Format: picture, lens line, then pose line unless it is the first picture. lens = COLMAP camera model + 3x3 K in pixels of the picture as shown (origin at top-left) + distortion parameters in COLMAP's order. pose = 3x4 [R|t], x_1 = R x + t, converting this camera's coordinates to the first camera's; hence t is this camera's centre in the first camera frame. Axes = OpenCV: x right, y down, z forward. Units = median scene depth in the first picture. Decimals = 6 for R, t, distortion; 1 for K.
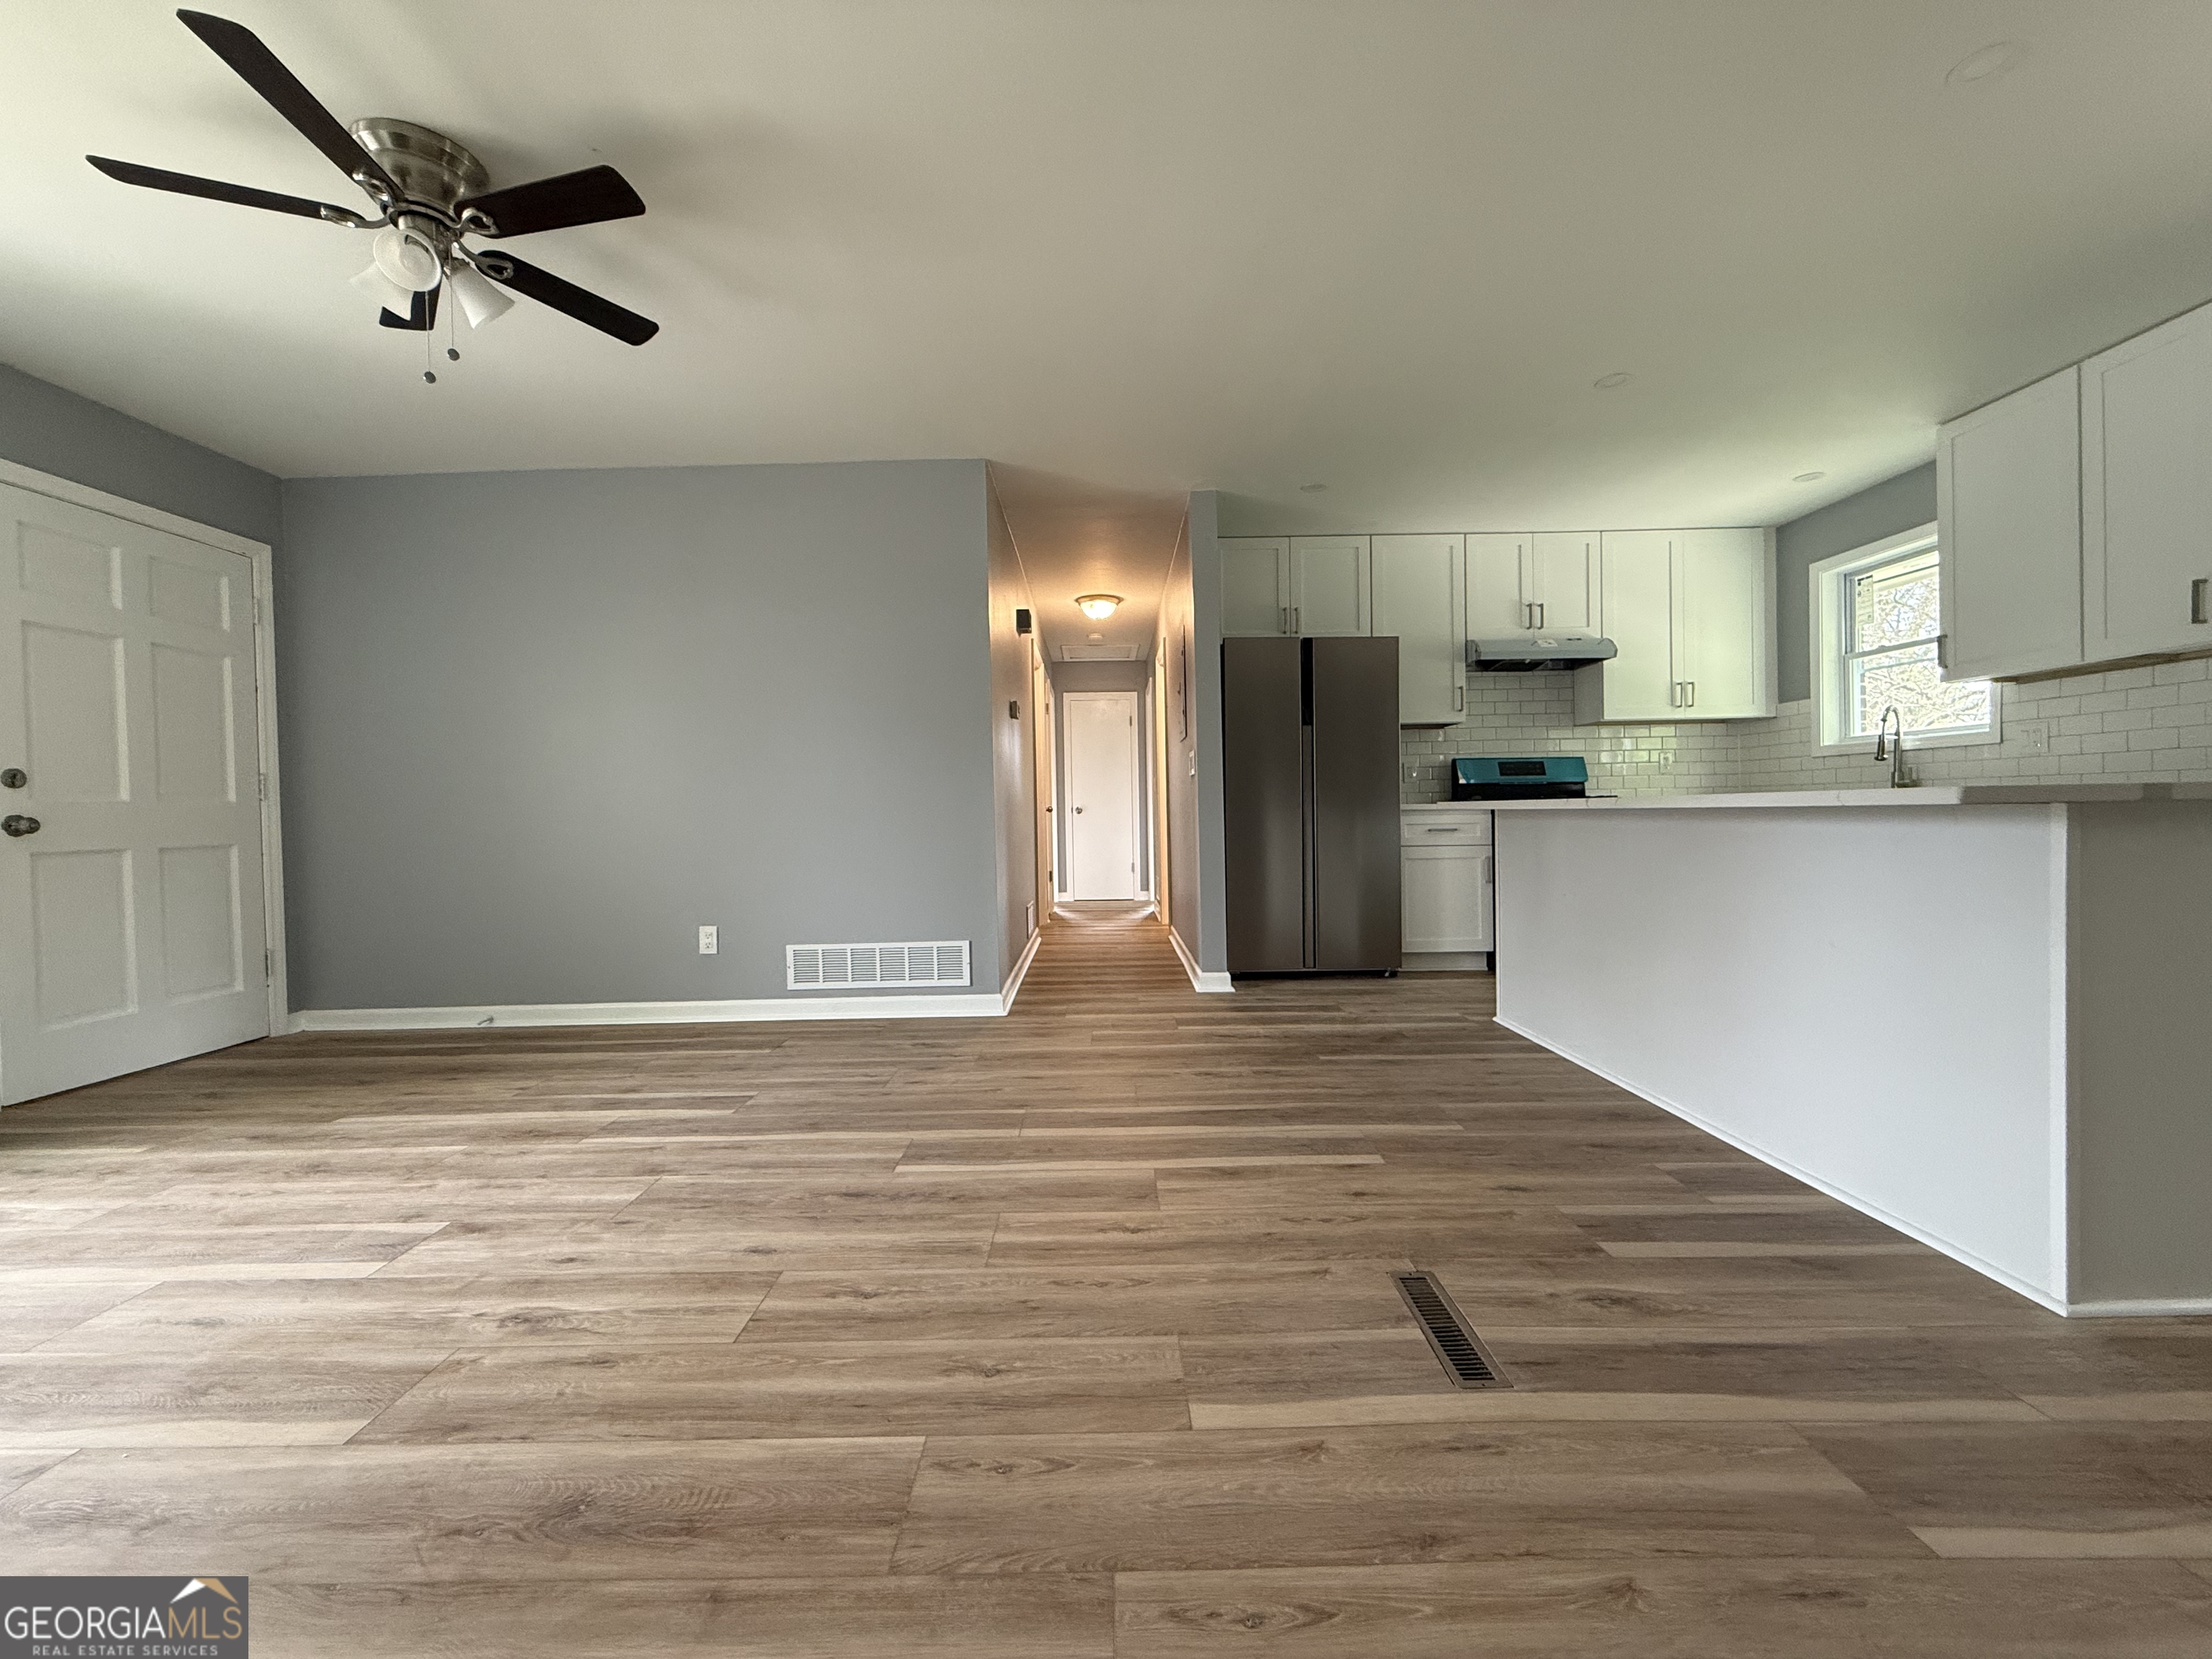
lens RADIAL K [[876.2, 0, 1096.0], [0, 876.2, 830.7], [0, 0, 1]] dist [-0.000135, 0.000216]
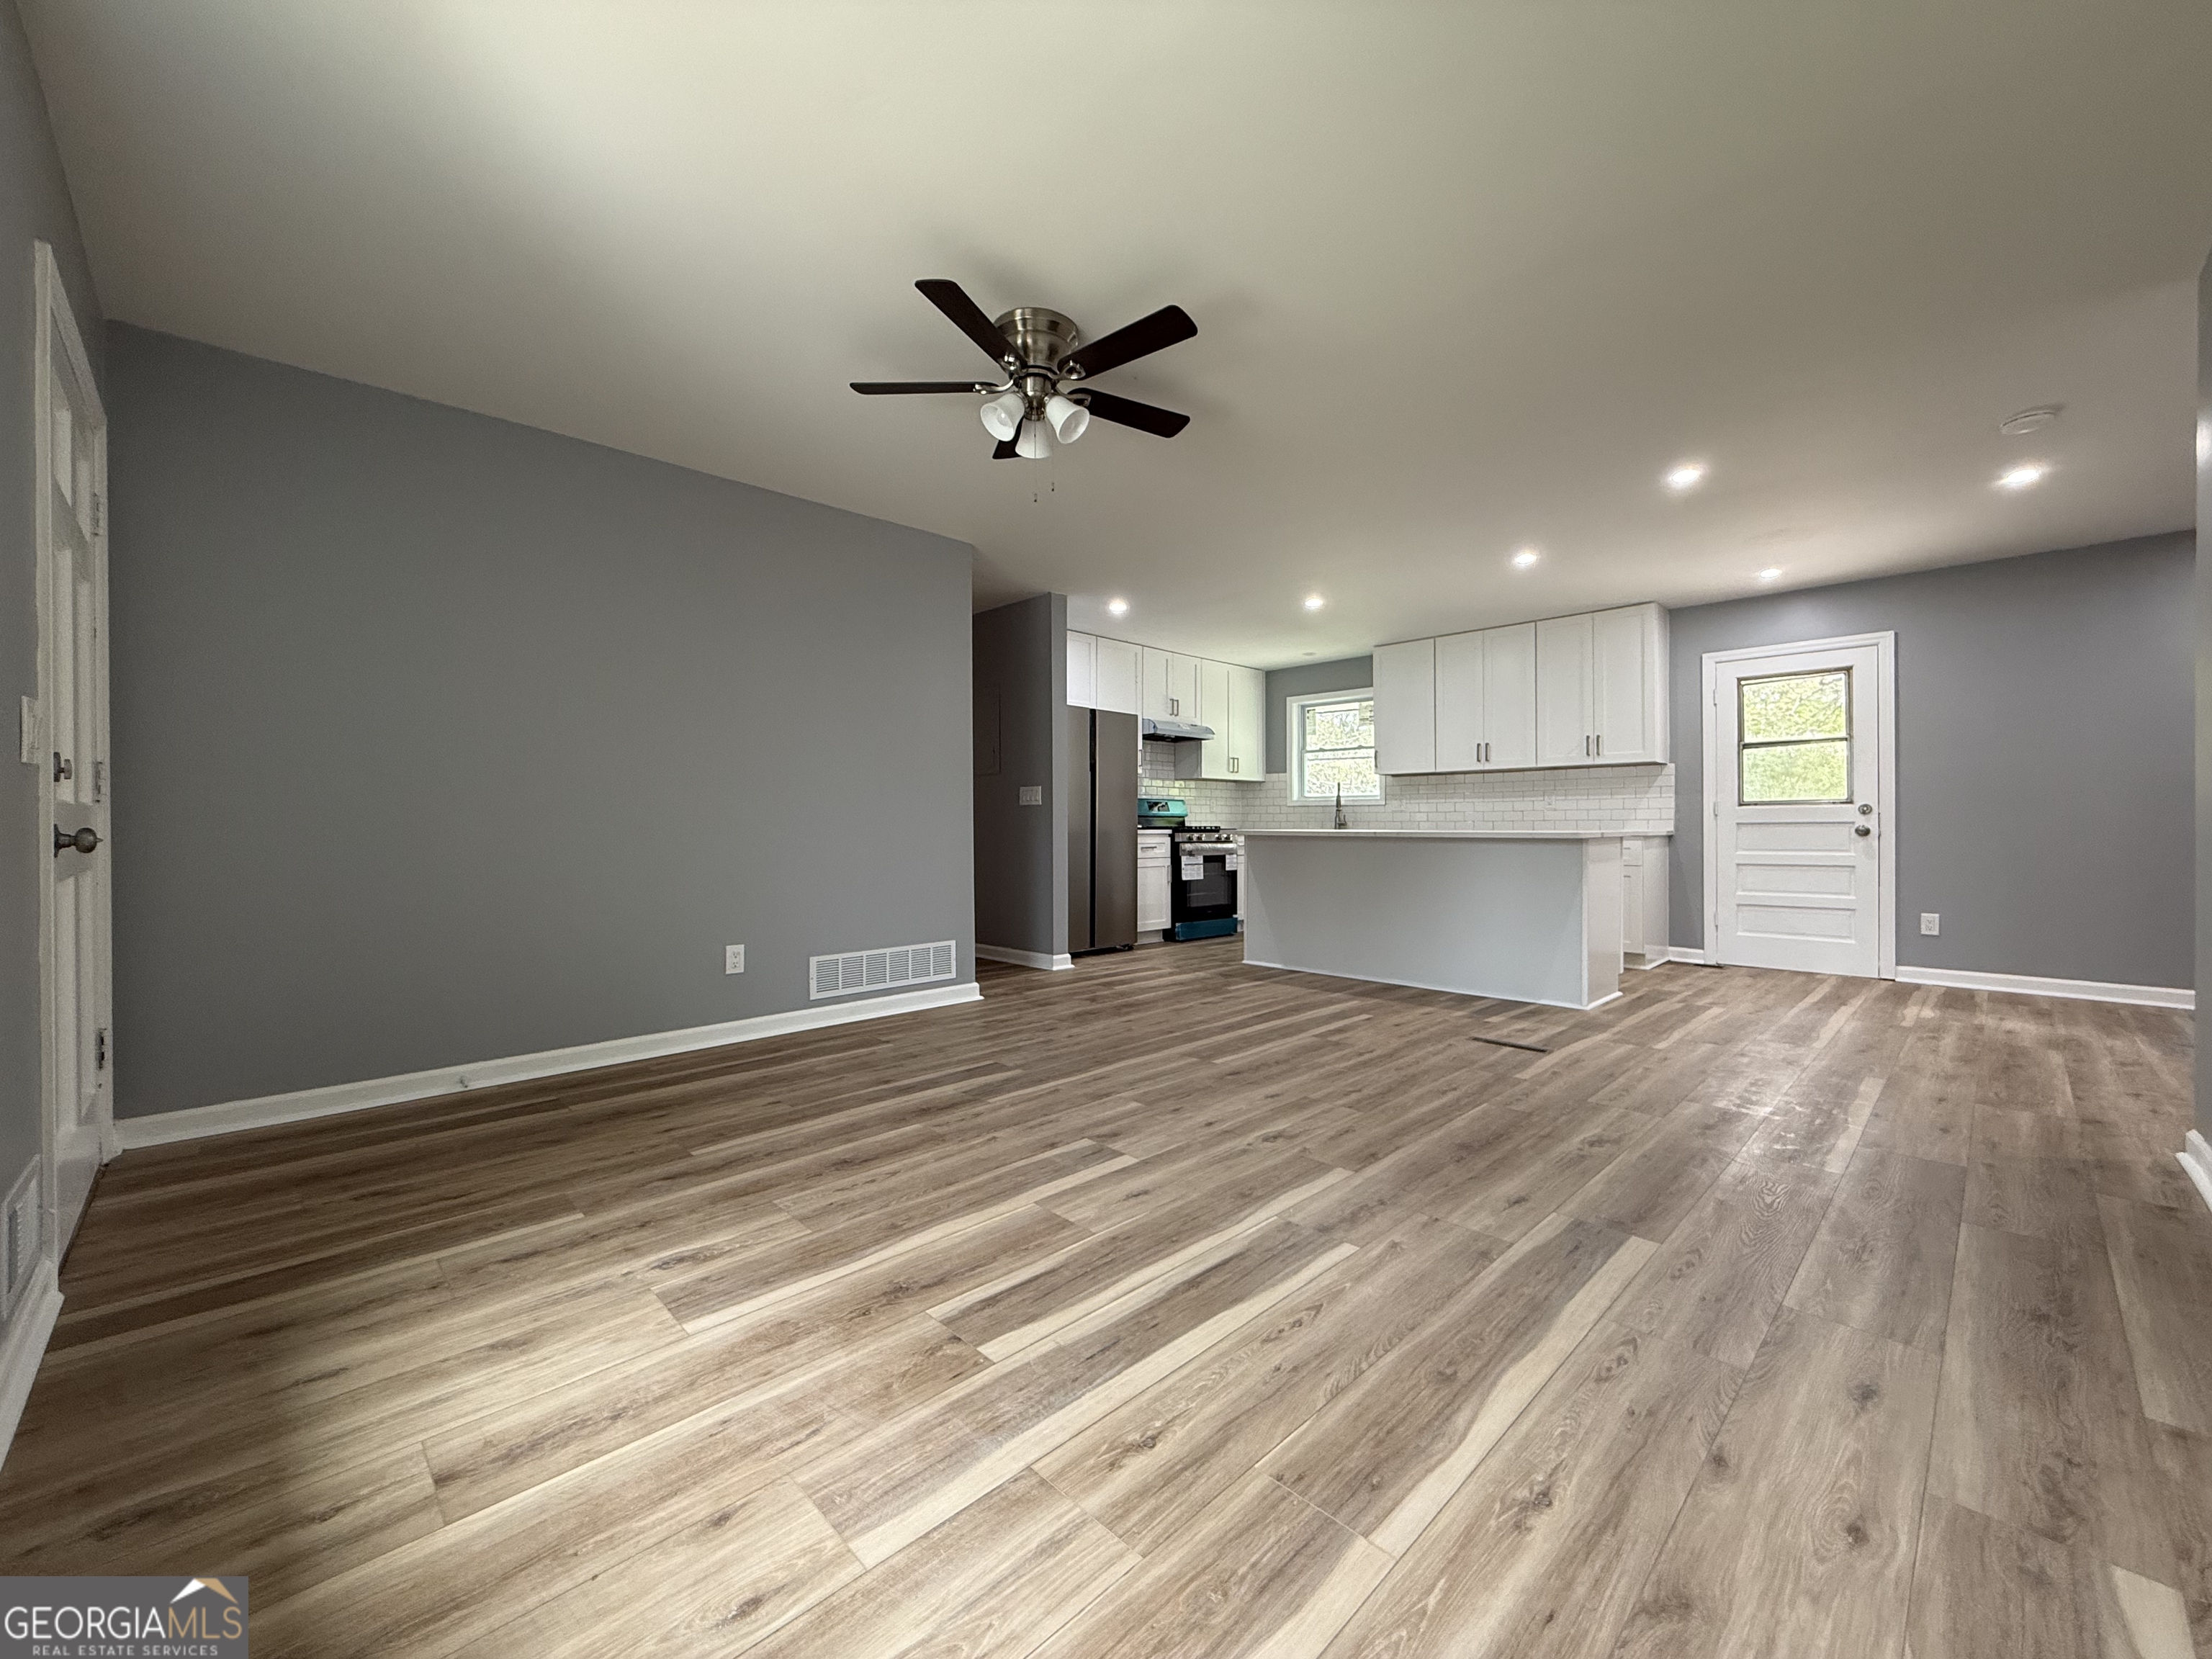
lens RADIAL K [[876.2, 0, 1096.0], [0, 876.2, 830.7], [0, 0, 1]] dist [-0.000135, 0.000216]
pose [[0.716211, 0.013437, 0.697754, -1.384988], [0.000873, 0.999797, -0.020149, 0.001118], [-0.697883, 0.015040, 0.716054, 0.015083]]
